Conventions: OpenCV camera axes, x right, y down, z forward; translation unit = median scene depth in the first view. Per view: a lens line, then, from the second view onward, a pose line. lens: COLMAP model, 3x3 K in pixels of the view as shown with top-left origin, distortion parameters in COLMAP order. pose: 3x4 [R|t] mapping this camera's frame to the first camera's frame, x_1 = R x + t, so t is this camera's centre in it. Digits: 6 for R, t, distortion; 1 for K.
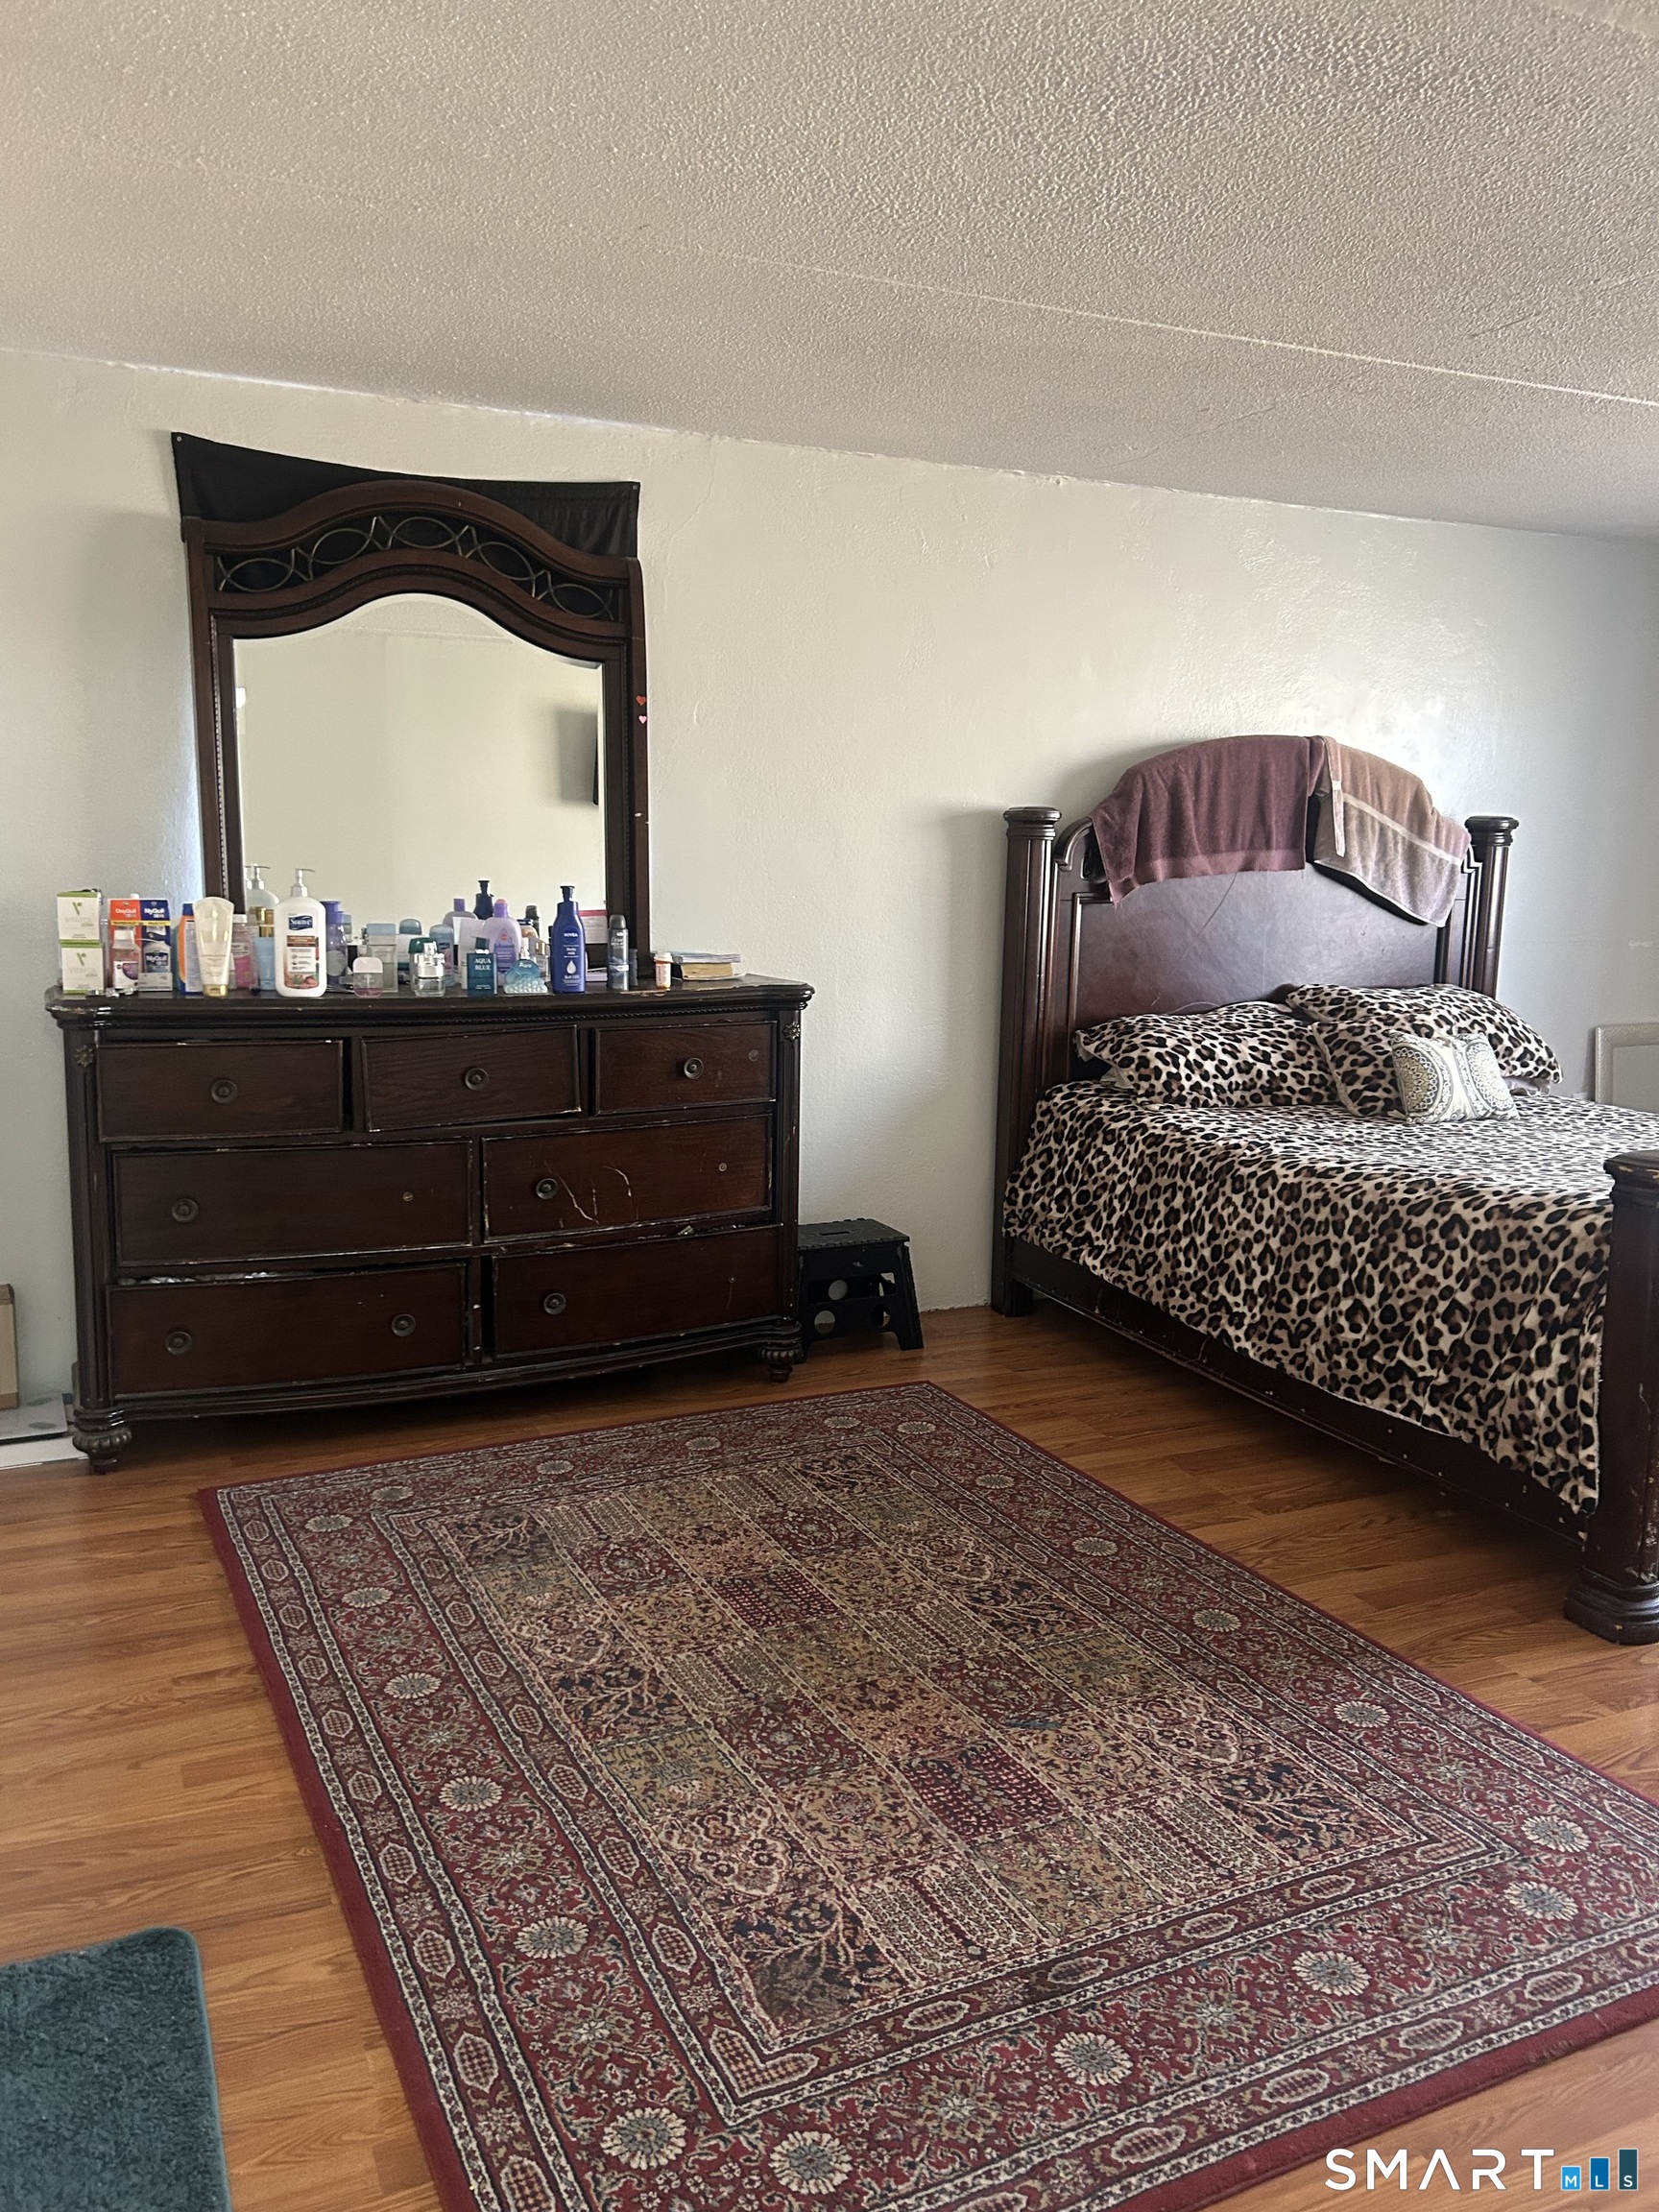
lens RADIAL K [[1681.8, 0, 819.1], [0, 1681.8, 1113.1], [0, 0, 1]] dist [0.059586, -0.049383]
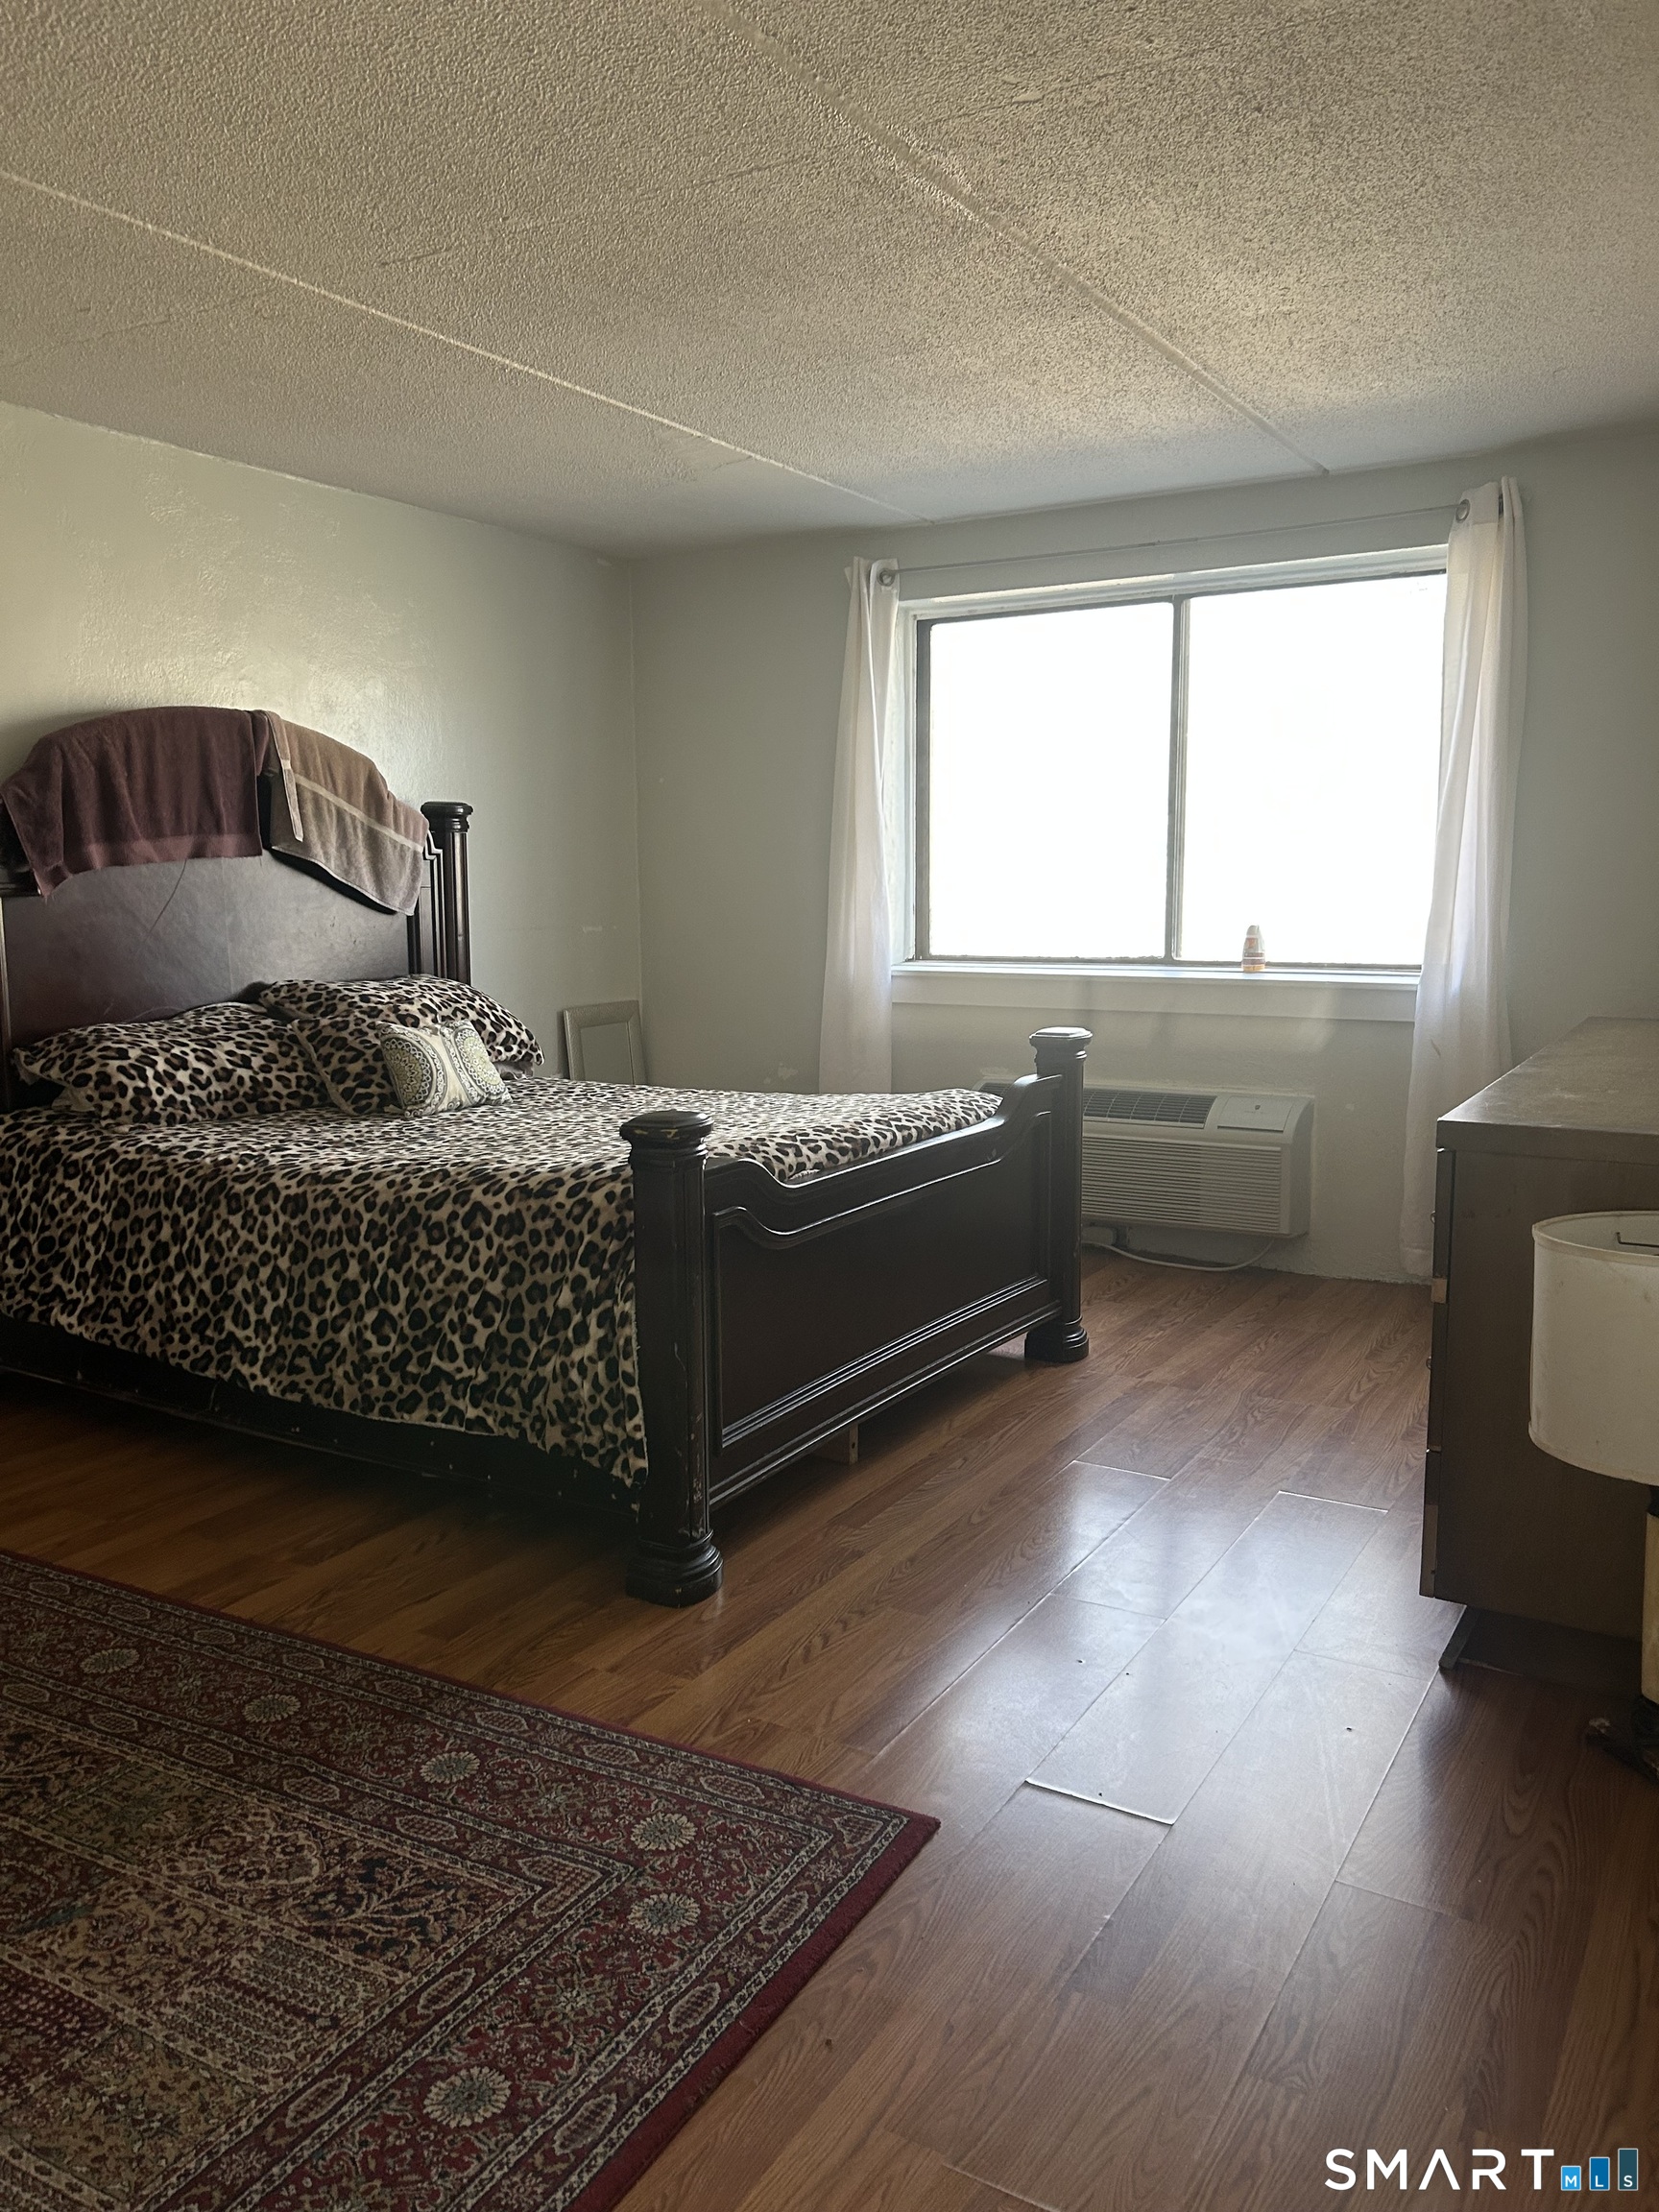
lens RADIAL K [[1681.8, 0, 807.9], [0, 1681.8, 1107.6], [0, 0, 1]] dist [0.059586, -0.049383]
pose [[0.825981, -0.100503, 0.554666, 0.010667], [0.108673, 0.993910, 0.018261, 0.009874], [-0.553123, 0.045194, 0.831873, 0.107841]]
